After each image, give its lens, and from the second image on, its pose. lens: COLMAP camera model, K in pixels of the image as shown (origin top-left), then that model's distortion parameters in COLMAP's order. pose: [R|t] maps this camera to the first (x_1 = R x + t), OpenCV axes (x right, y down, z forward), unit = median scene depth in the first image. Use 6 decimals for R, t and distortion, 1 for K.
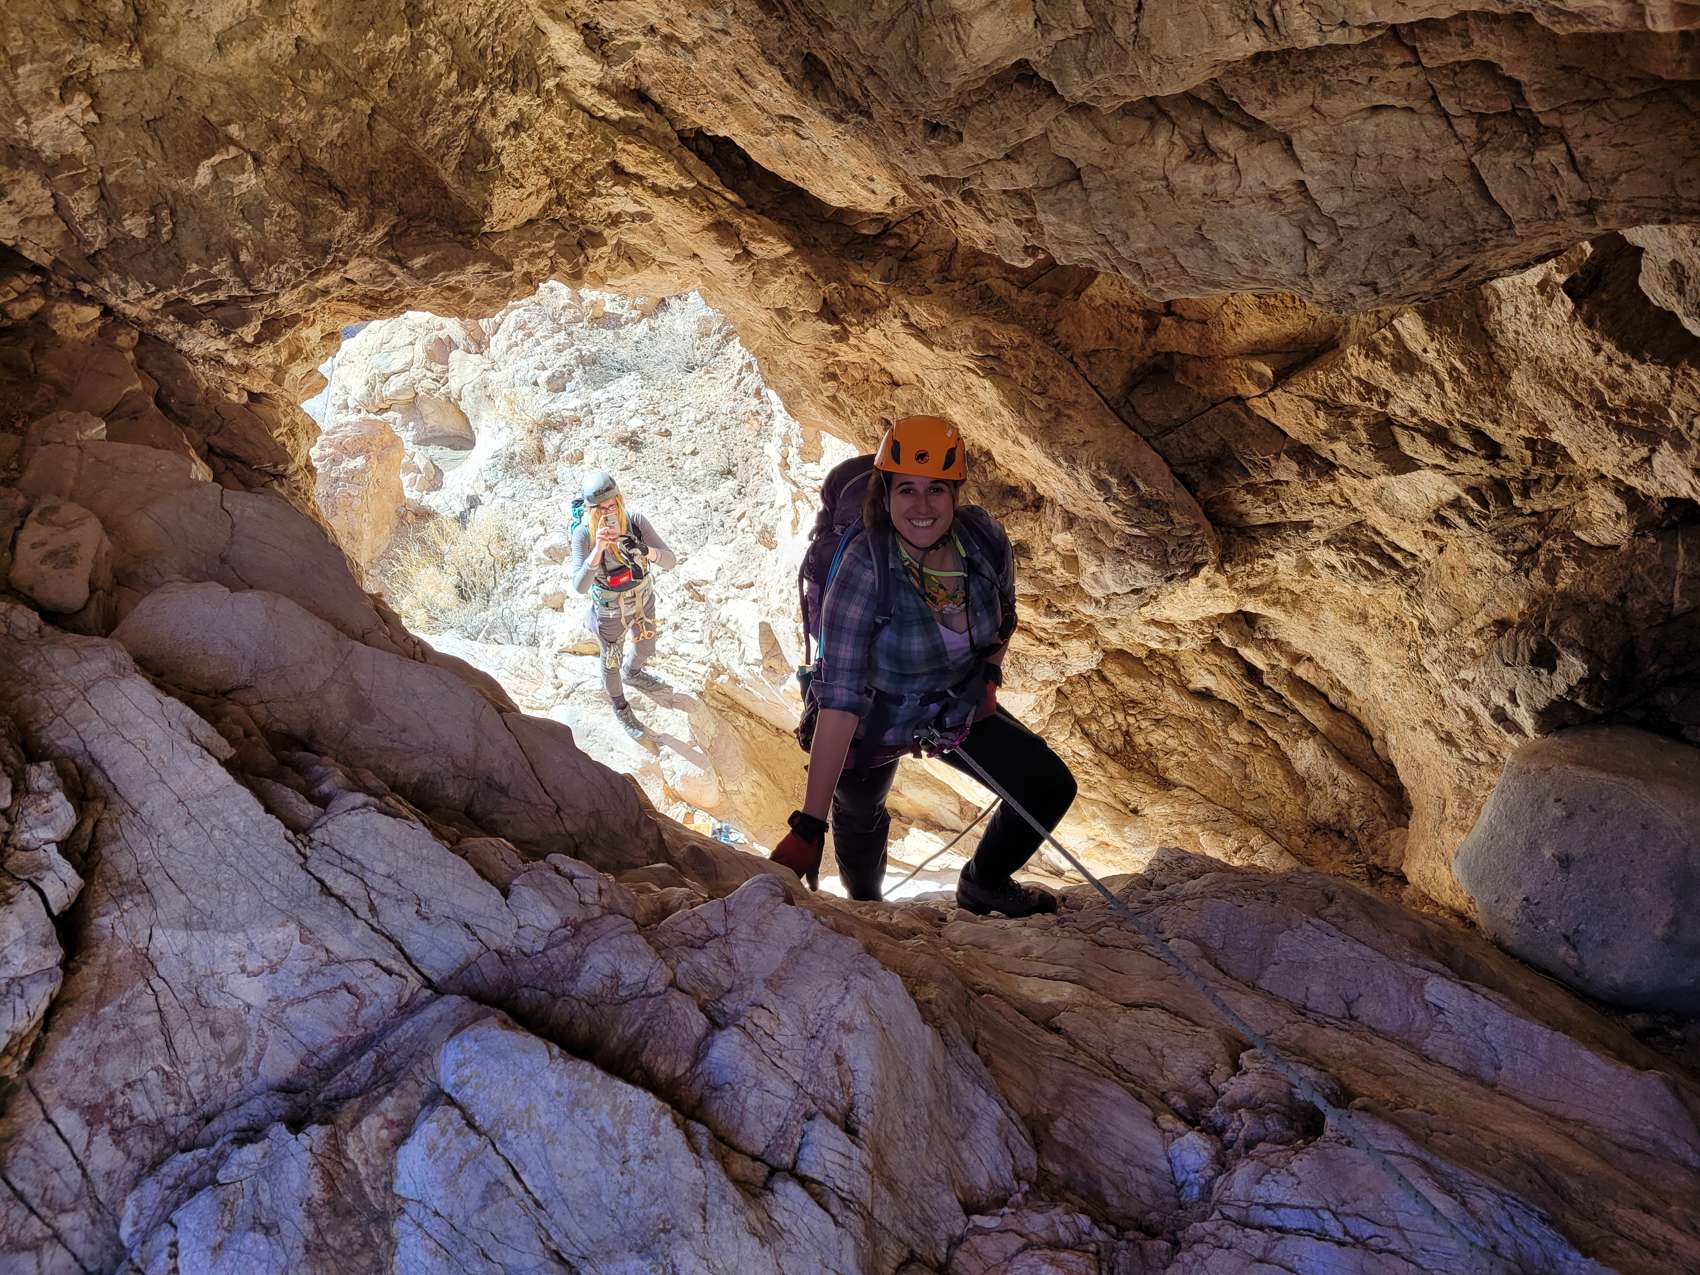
lens RADIAL K [[1319.9, 0, 855.0], [0, 1319.9, 622.5], [0, 0, 1]] dist [0.063803, -0.055608]
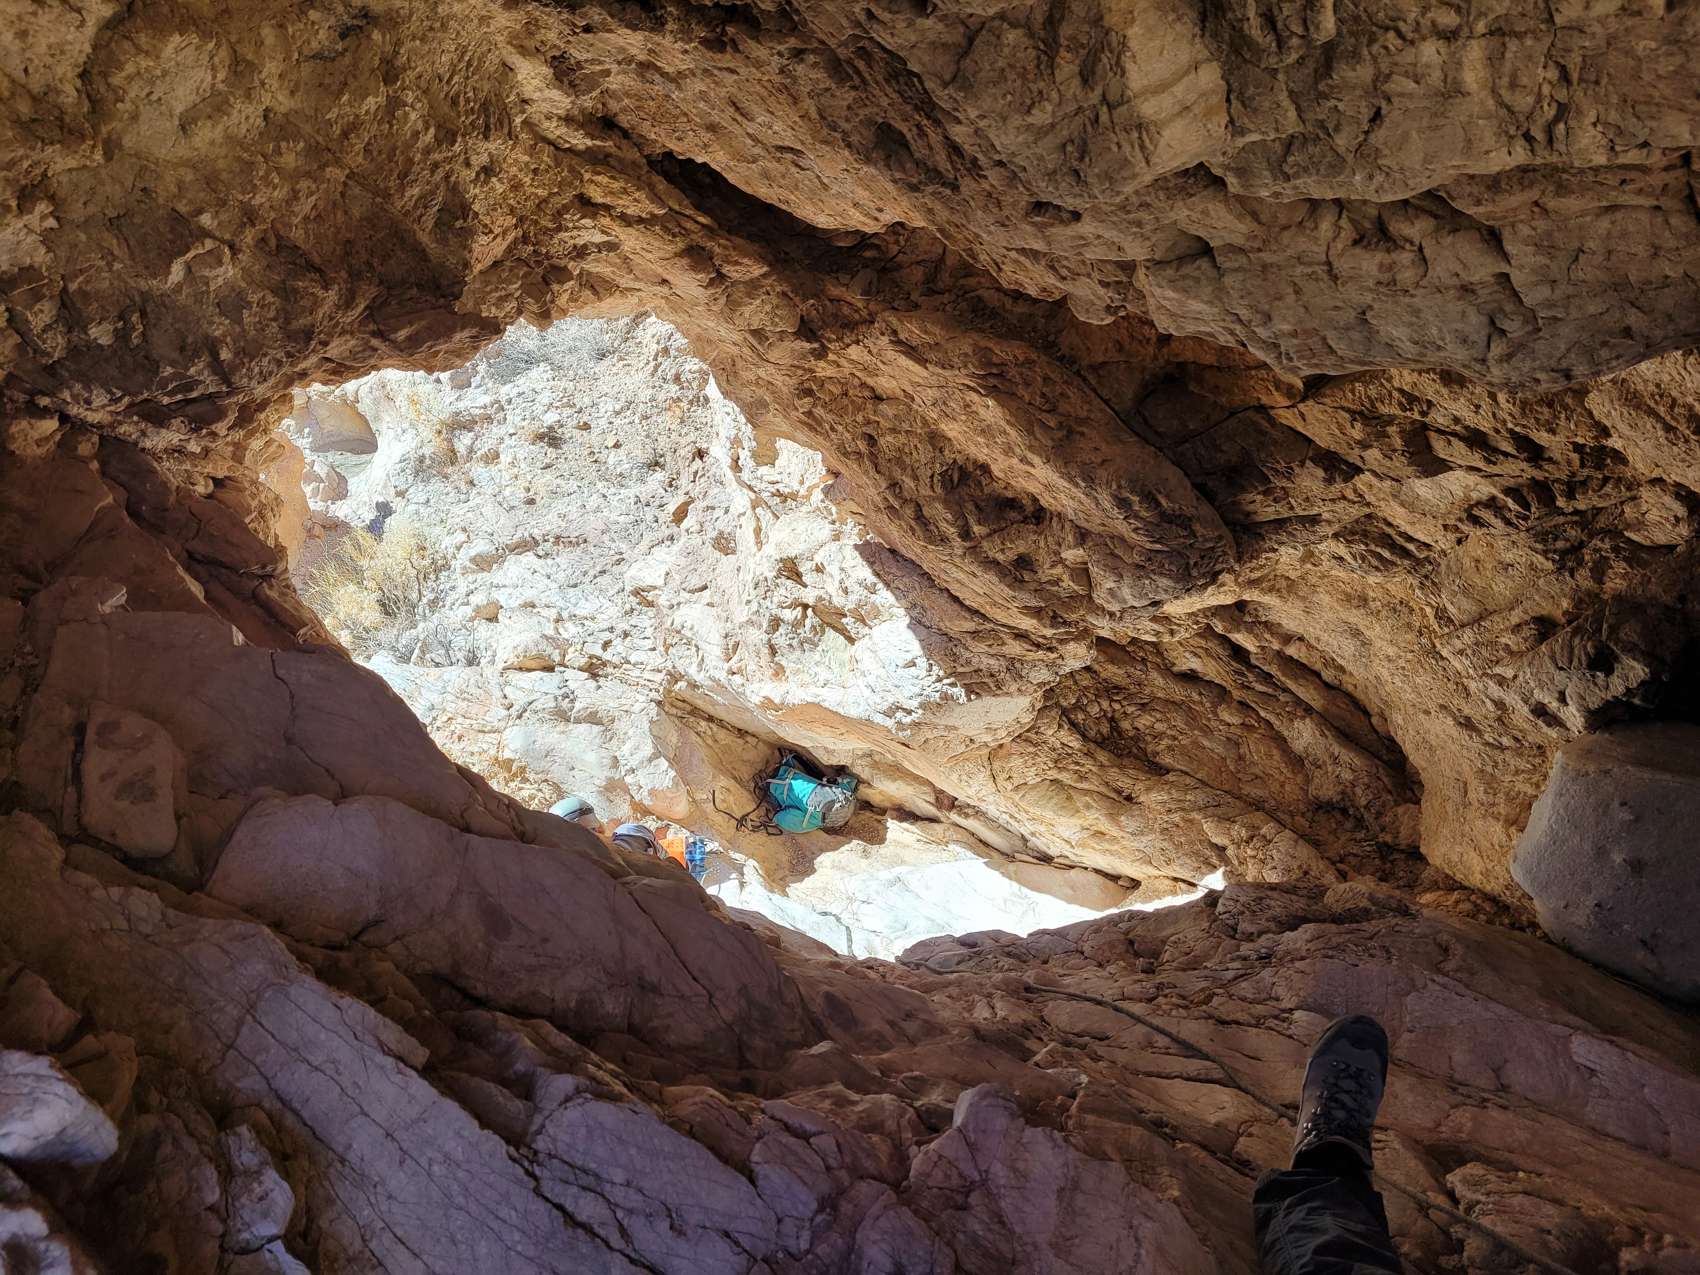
lens RADIAL K [[1314.1, 0, 842.1], [0, 1314.1, 619.6], [0, 0, 1]] dist [0.062214, -0.052039]
pose [[0.994047, -0.082287, 0.071409, -0.094917], [0.079212, 0.995847, 0.044875, -0.080427], [-0.074805, -0.038952, 0.996437, 0.053473]]
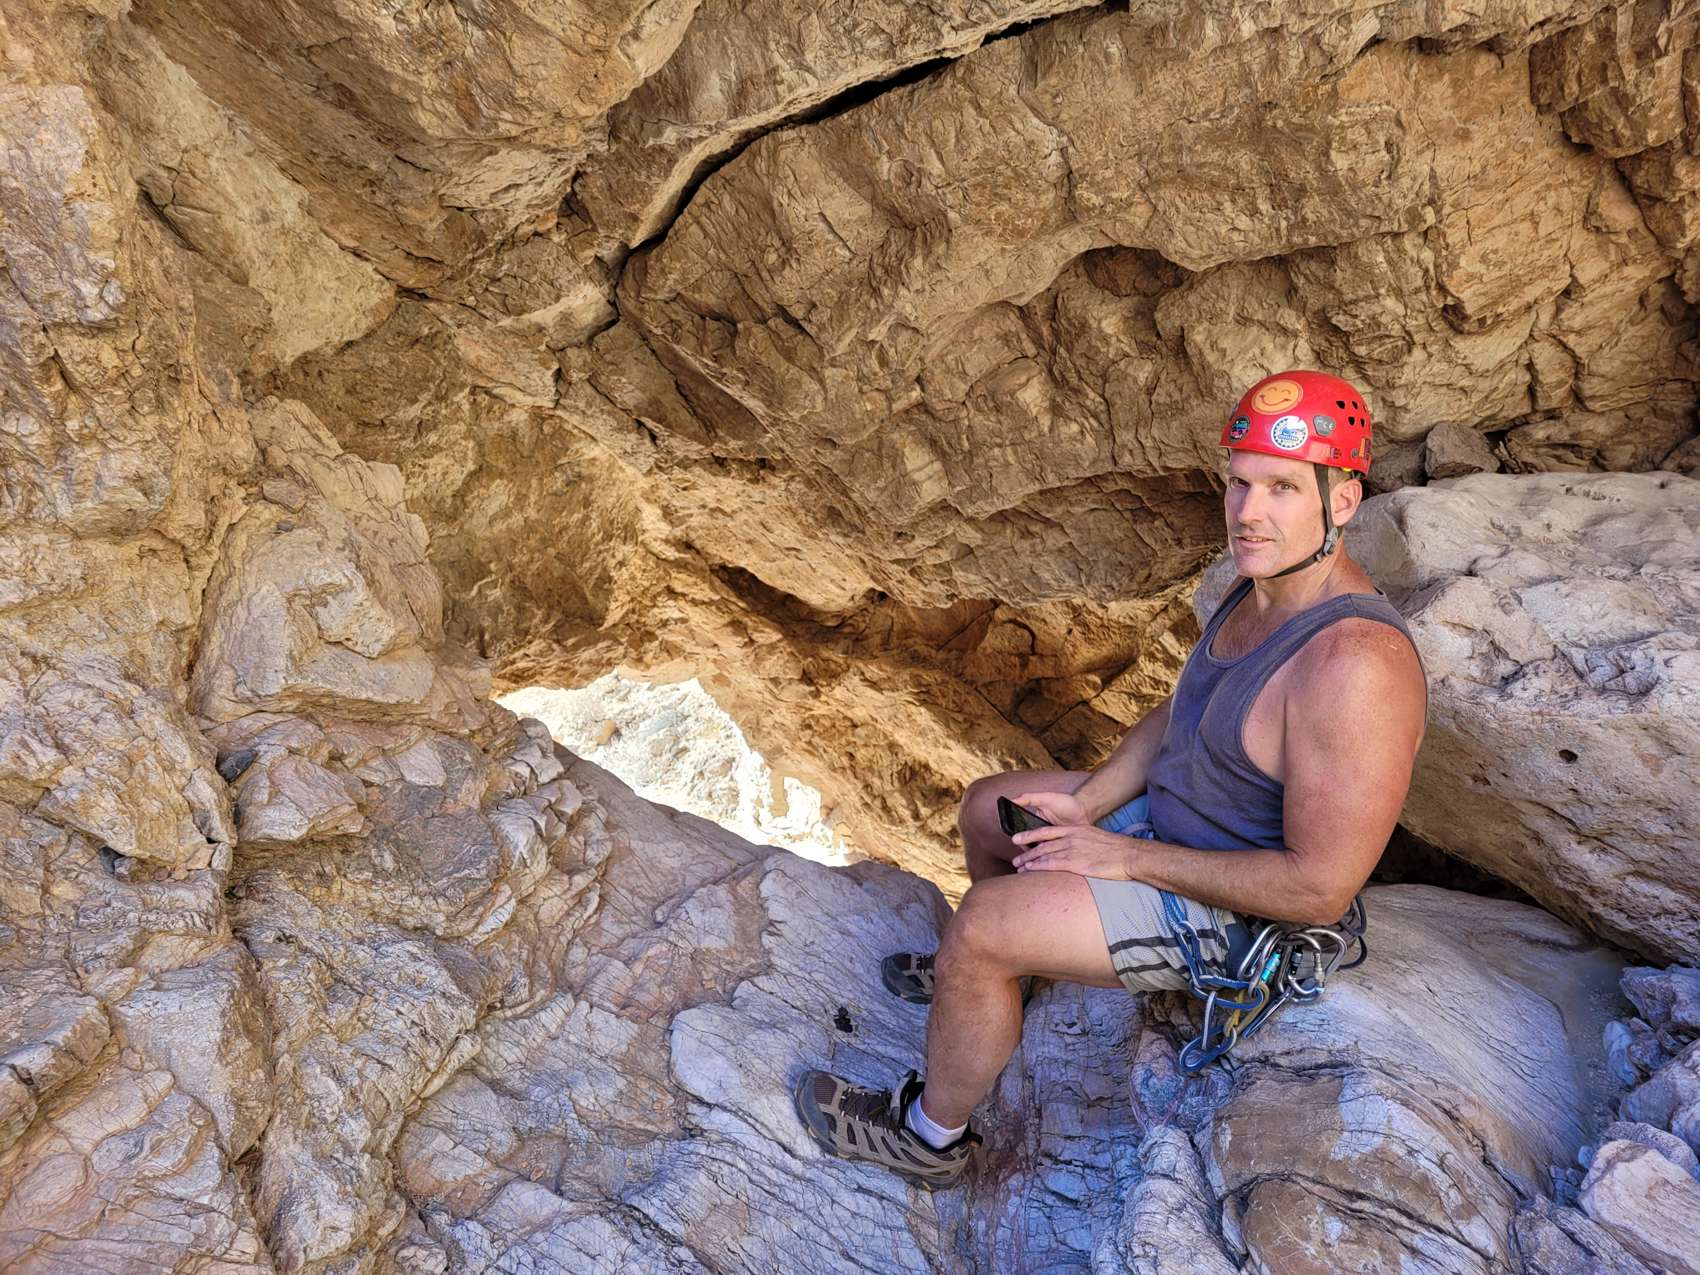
lens RADIAL K [[1380.9, 0, 872.5], [0, 1380.9, 573.7], [0, 0, 1]] dist [0.040714, -0.004092]
pose [[0.993631, -0.050811, 0.100576, -0.113013], [0.084283, 0.927555, -0.364058, 0.258001], [-0.074792, 0.370216, 0.925930, -0.534406]]
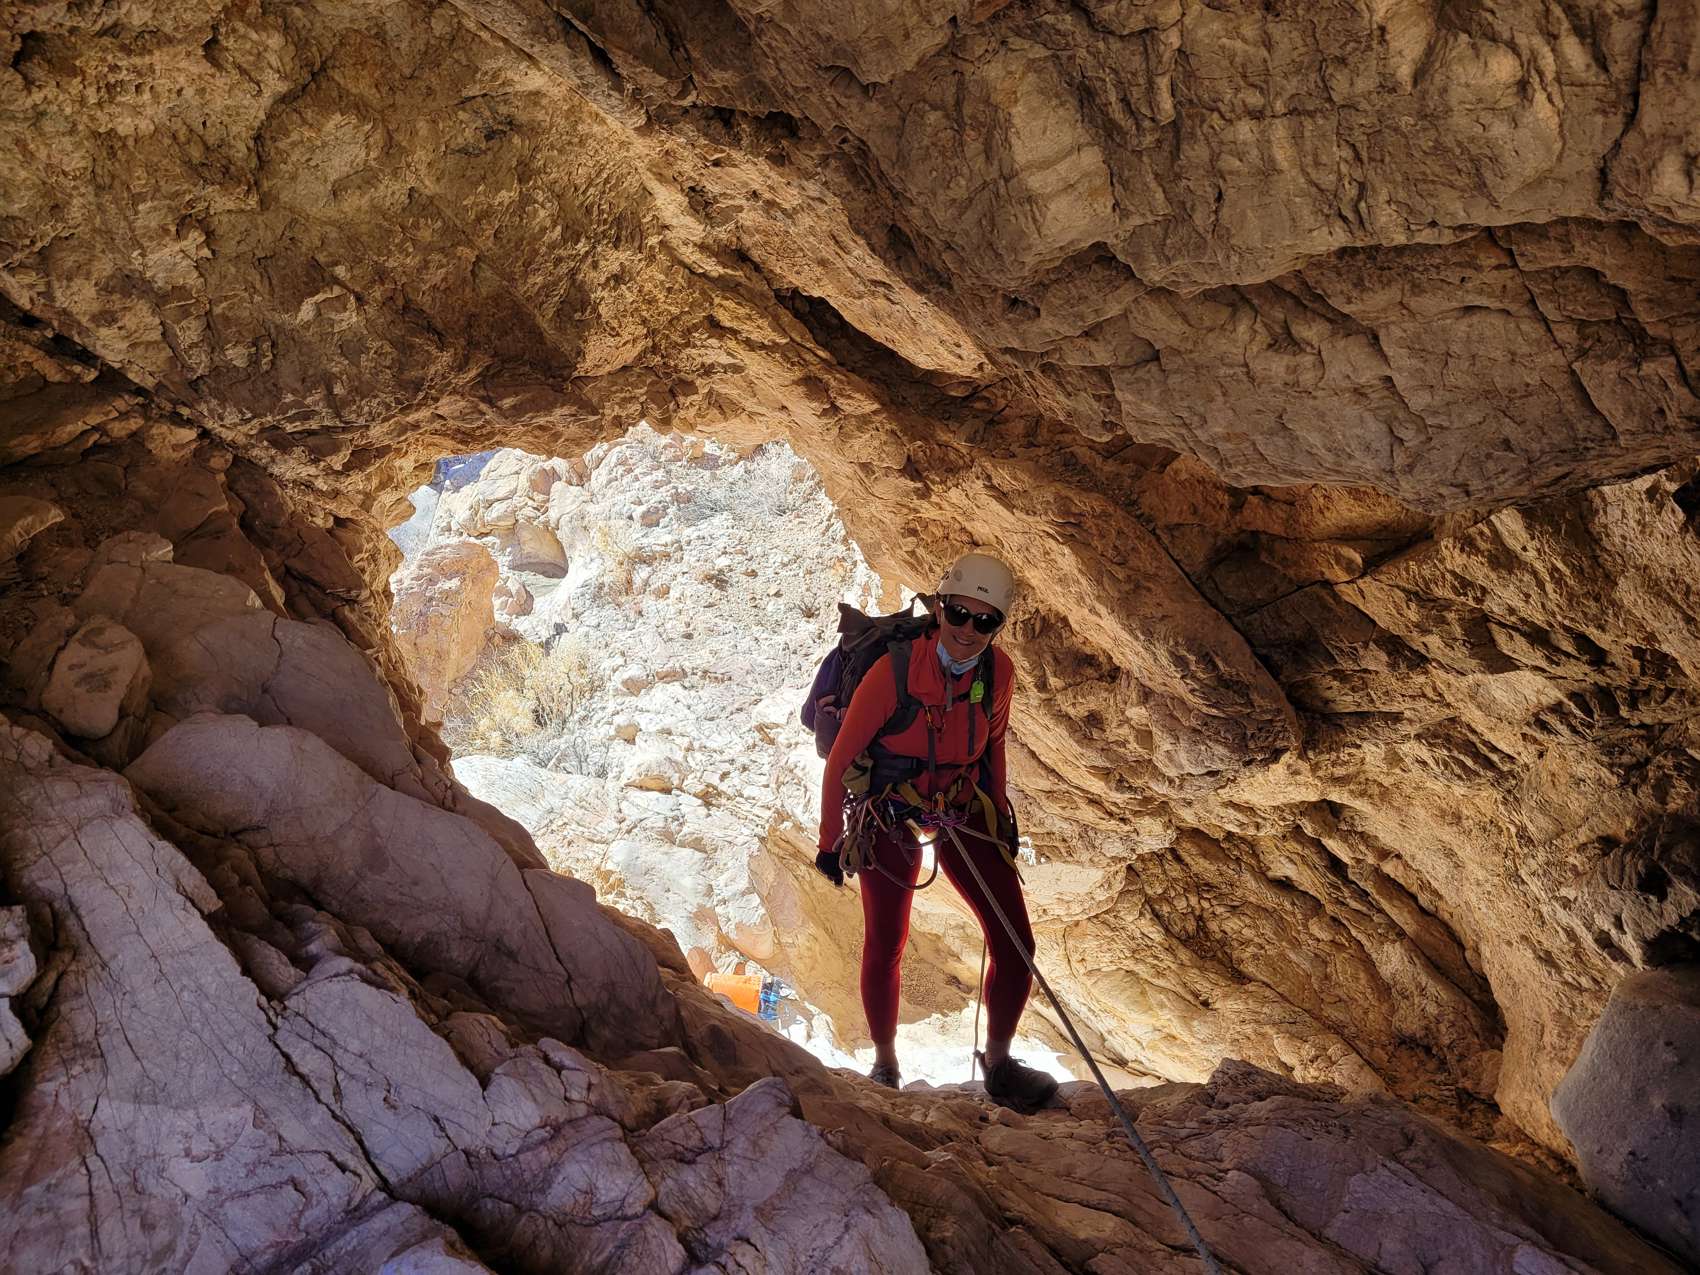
lens RADIAL K [[1319.1, 0, 859.2], [0, 1319.1, 614.4], [0, 0, 1]] dist [0.059551, -0.050717]
pose [[0.995878, 0.064053, -0.064216, 0.013651], [-0.070965, 0.991185, -0.111873, -0.013368], [0.056484, 0.115969, 0.991645, 0.024776]]
